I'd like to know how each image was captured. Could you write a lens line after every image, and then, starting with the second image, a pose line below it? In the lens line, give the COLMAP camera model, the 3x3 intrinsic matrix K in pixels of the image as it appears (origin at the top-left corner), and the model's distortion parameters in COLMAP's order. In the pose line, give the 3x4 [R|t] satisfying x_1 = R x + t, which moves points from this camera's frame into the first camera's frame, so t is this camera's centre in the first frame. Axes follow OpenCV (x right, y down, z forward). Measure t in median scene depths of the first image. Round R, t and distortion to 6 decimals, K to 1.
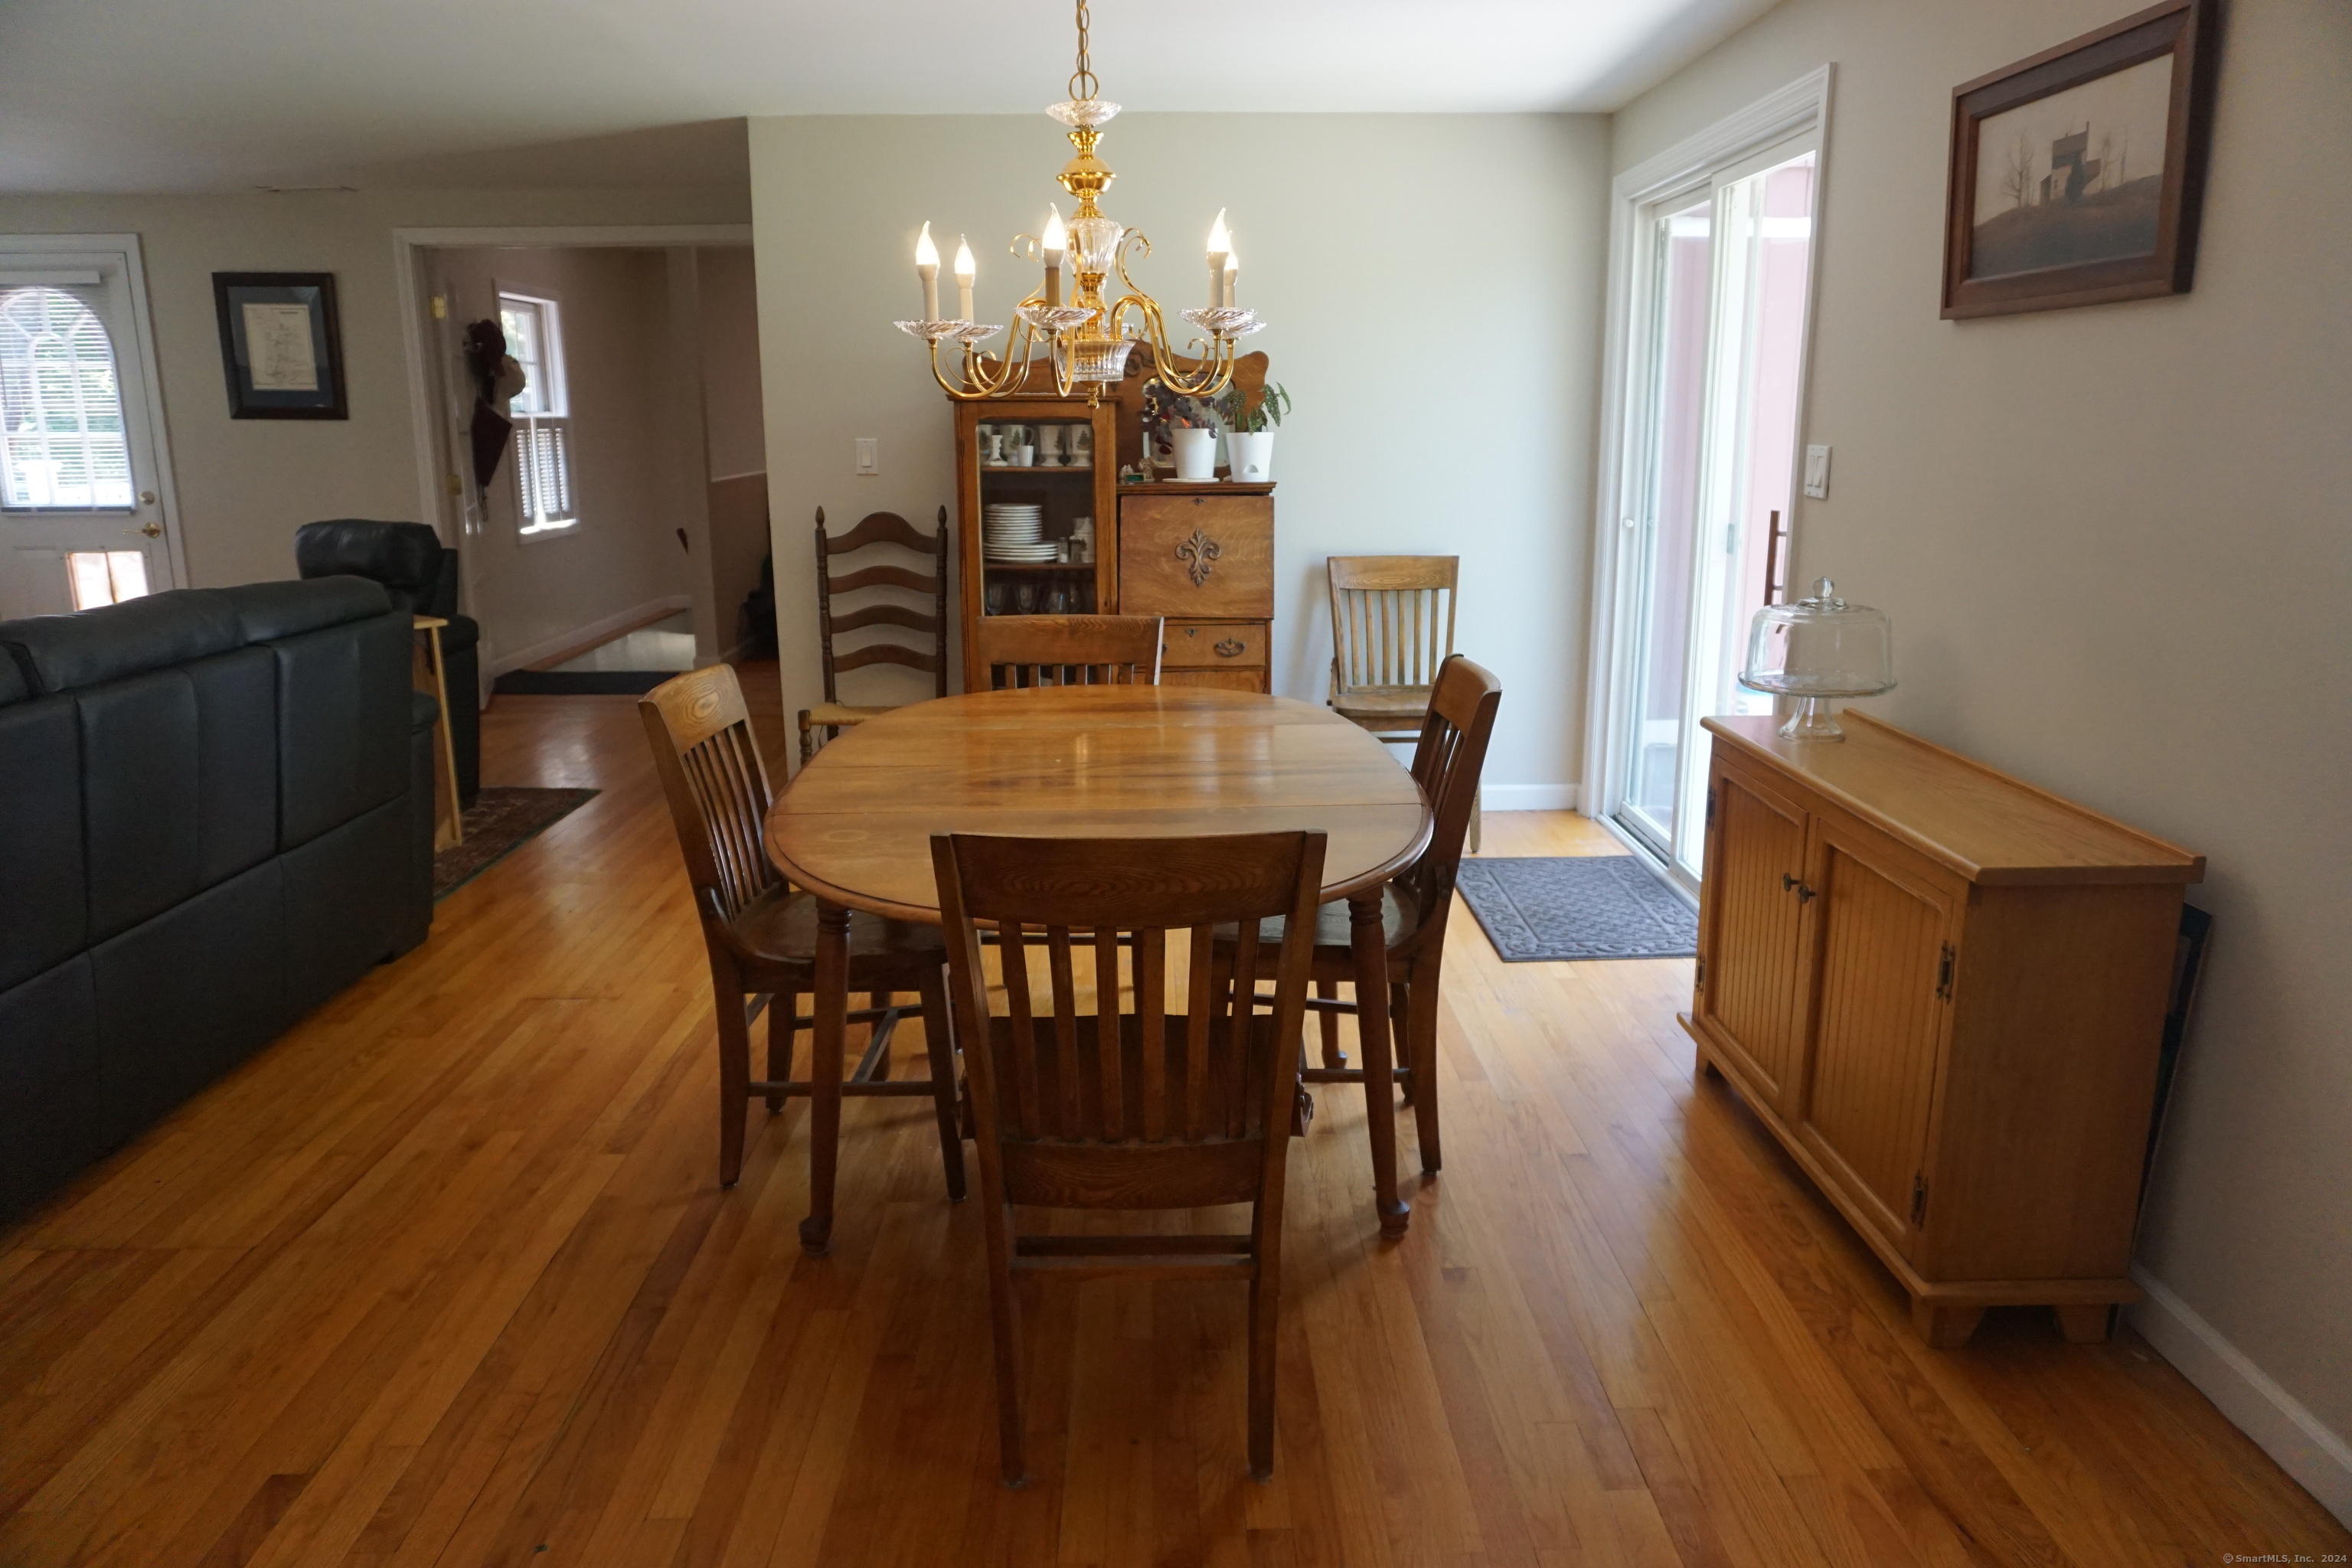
lens RADIAL K [[1576.2, 0, 1177.3], [0, 1576.2, 774.7], [0, 0, 1]] dist [-0.043302, 0.033192]
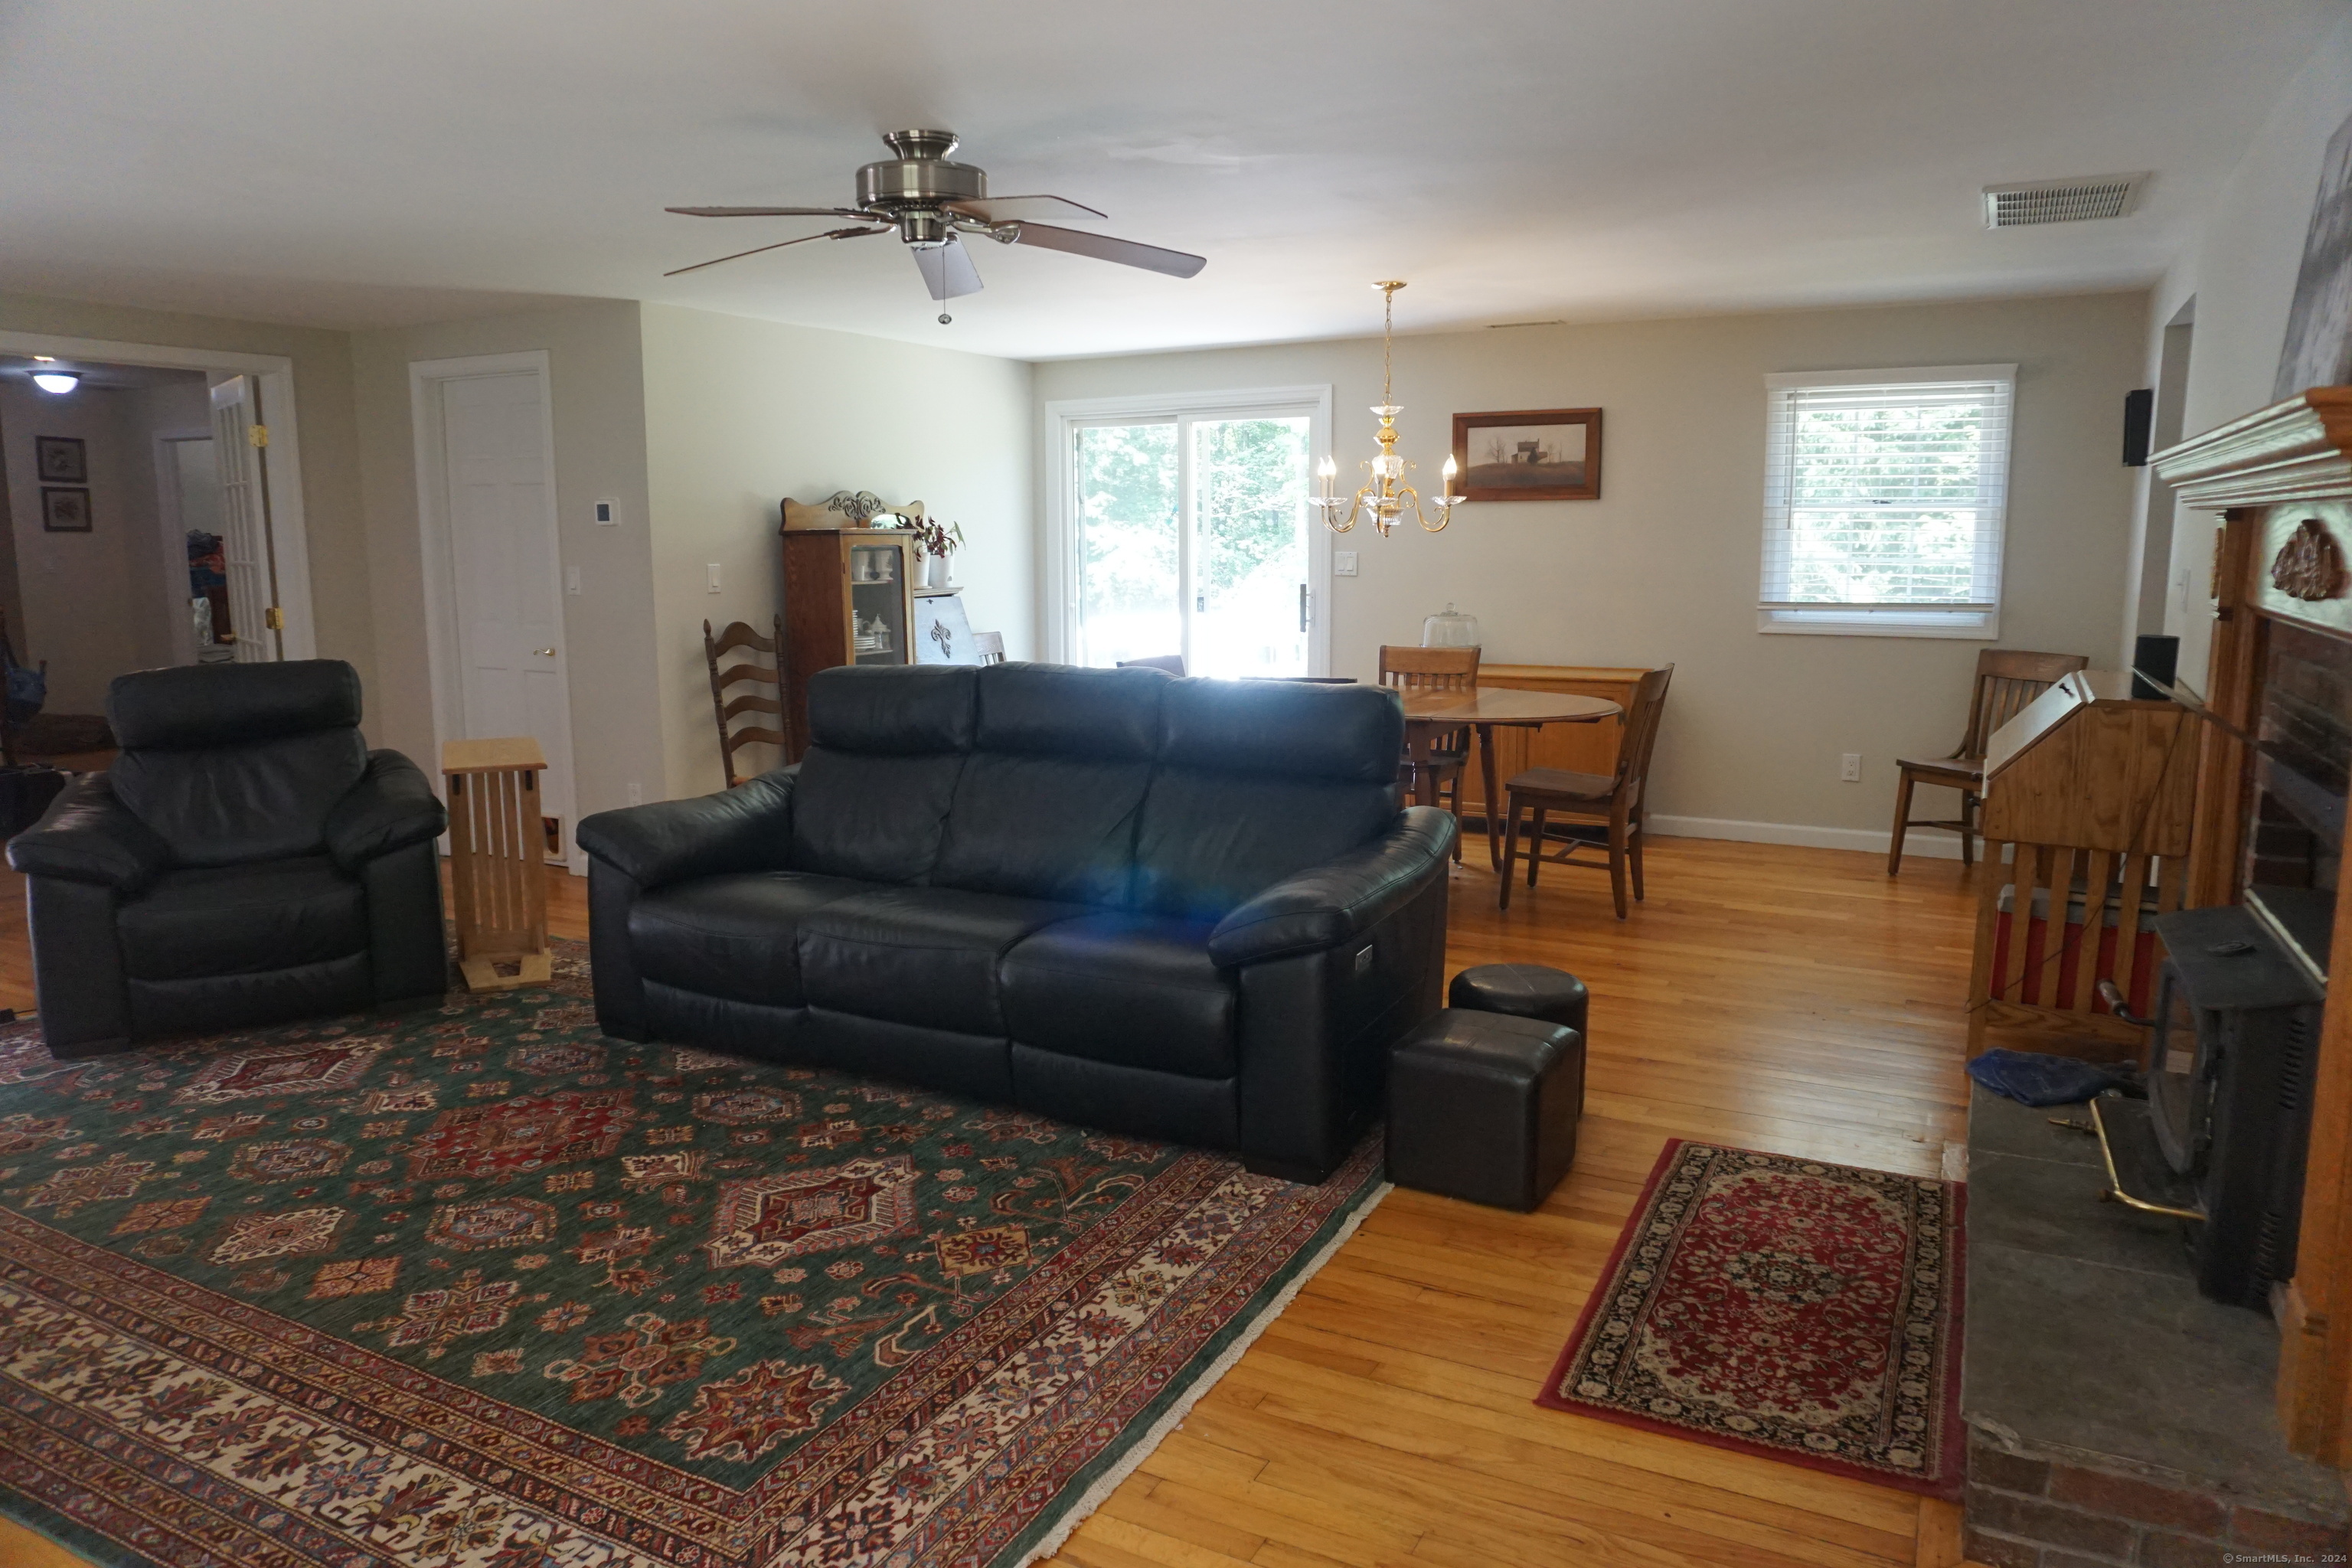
lens RADIAL K [[1576.2, 0, 1177.3], [0, 1576.2, 774.7], [0, 0, 1]] dist [-0.043302, 0.033192]
pose [[0.474640, -0.132645, 0.870128, -1.812053], [0.203616, 0.978310, 0.038068, -0.040319], [-0.856304, 0.159104, 0.491354, 0.177337]]
